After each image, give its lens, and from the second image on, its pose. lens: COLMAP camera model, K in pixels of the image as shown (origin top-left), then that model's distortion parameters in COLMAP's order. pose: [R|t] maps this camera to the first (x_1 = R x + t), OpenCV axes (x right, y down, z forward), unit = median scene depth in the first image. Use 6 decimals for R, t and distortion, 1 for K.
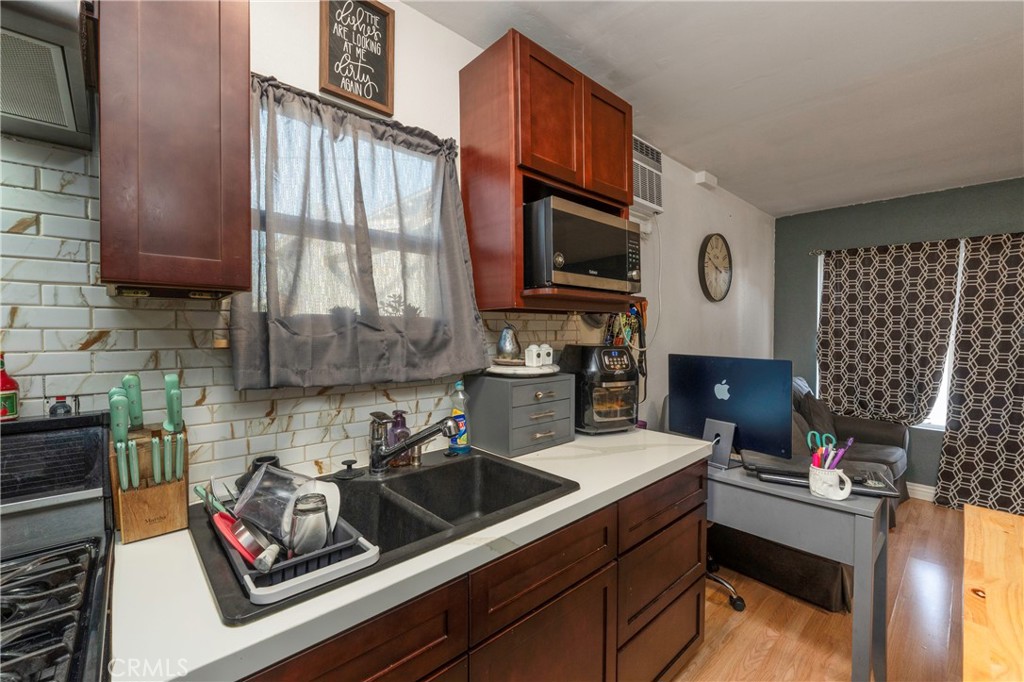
lens RADIAL K [[425.2, 0, 512.6], [0, 425.2, 342.7], [0, 0, 1]] dist [-0.007985, -0.000449]
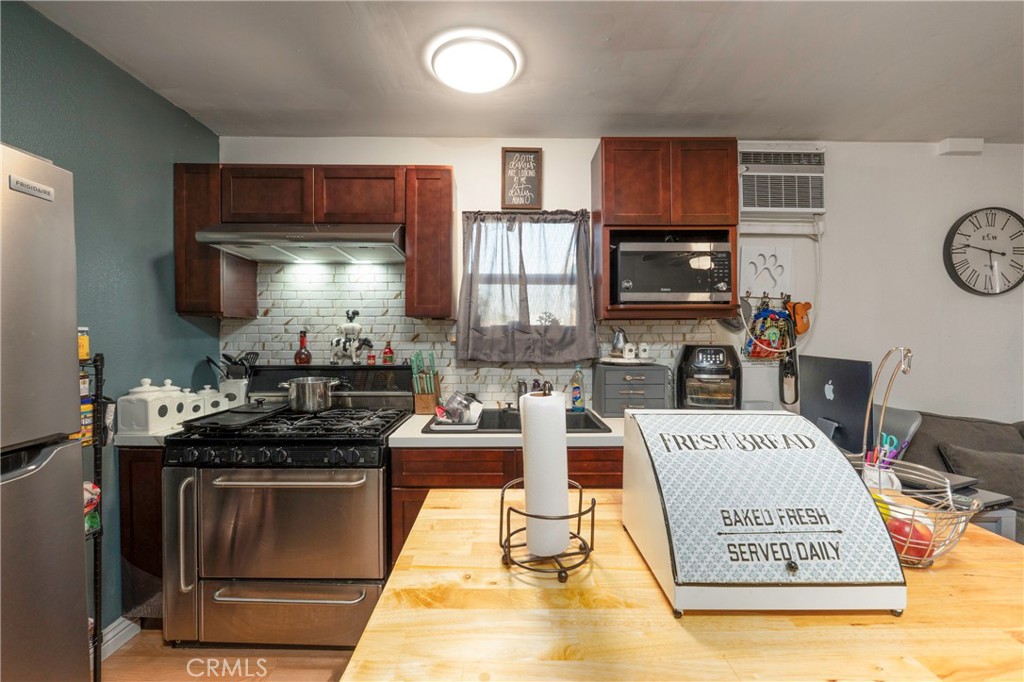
lens RADIAL K [[425.2, 0, 512.6], [0, 425.2, 342.7], [0, 0, 1]] dist [-0.007985, -0.000449]
pose [[0.742785, 0.010983, -0.669439, 0.871975], [-0.015799, 0.999875, -0.001126, 0.014142], [0.669343, 0.011413, 0.742866, -0.387703]]
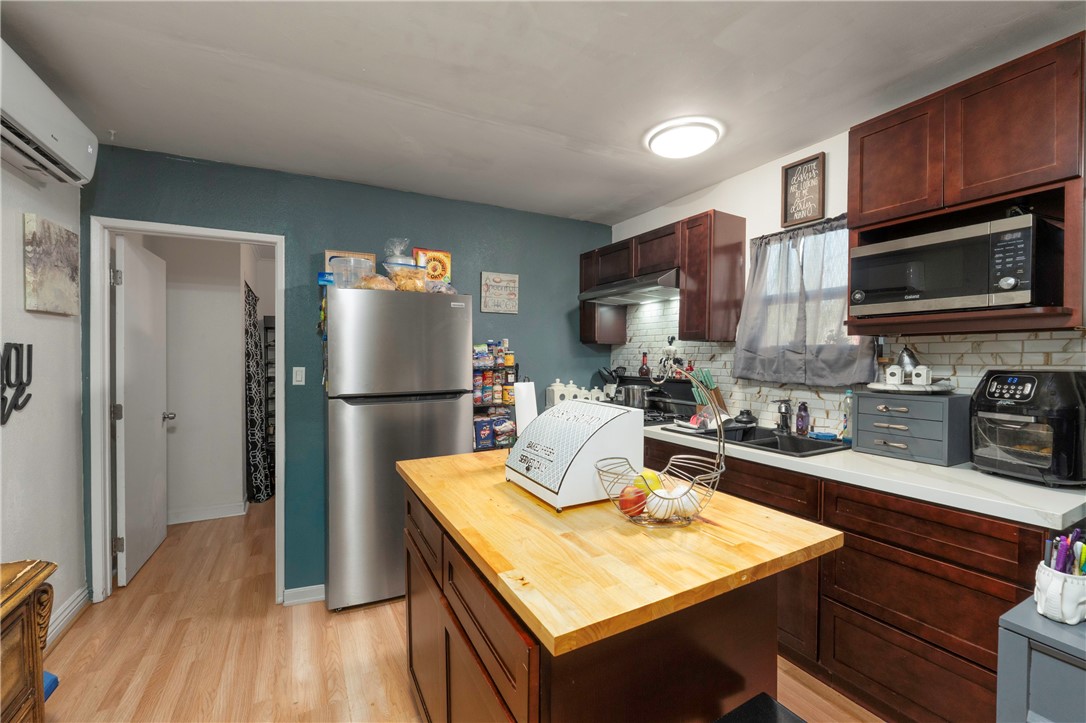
lens RADIAL K [[459.0, 0, 543.0], [0, 459.0, 361.5], [0, 0, 1]] dist [-0.002364, -0.000288]
pose [[-0.250427, 0.009682, -0.968087, 1.803691], [-0.027149, 0.999486, 0.017020, -0.000721], [0.967755, 0.030545, -0.250035, 0.482677]]
